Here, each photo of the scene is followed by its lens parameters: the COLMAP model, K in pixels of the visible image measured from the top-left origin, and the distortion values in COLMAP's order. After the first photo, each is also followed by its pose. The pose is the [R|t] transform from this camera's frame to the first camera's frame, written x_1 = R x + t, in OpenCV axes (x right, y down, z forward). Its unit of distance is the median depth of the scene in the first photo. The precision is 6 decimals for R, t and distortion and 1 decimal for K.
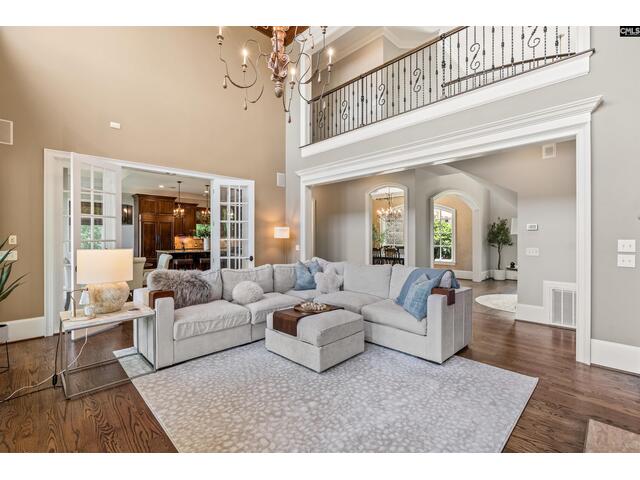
lens RADIAL K [[295.9, 0, 321.5], [0, 295.9, 237.7], [0, 0, 1]] dist [-0.000318, -0.000073]
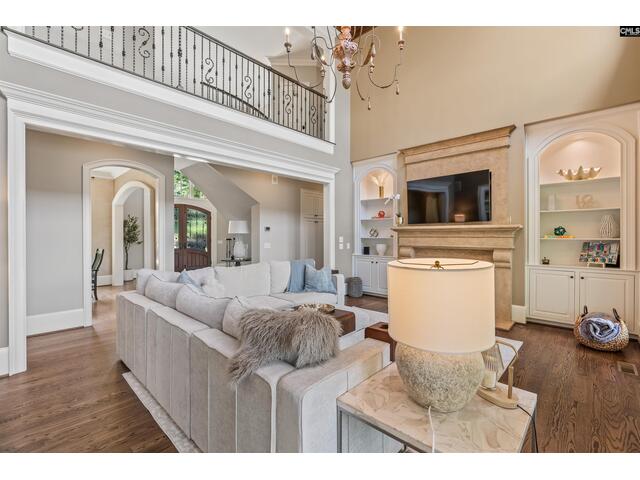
lens RADIAL K [[295.9, 0, 325.1], [0, 295.9, 238.9], [0, 0, 1]] dist [-0.000318, -0.000073]
pose [[-0.065091, -0.014426, 0.997775, -0.803823], [0.001123, 0.999894, 0.014530, -0.004265], [-0.997879, 0.002066, -0.065068, 0.839926]]
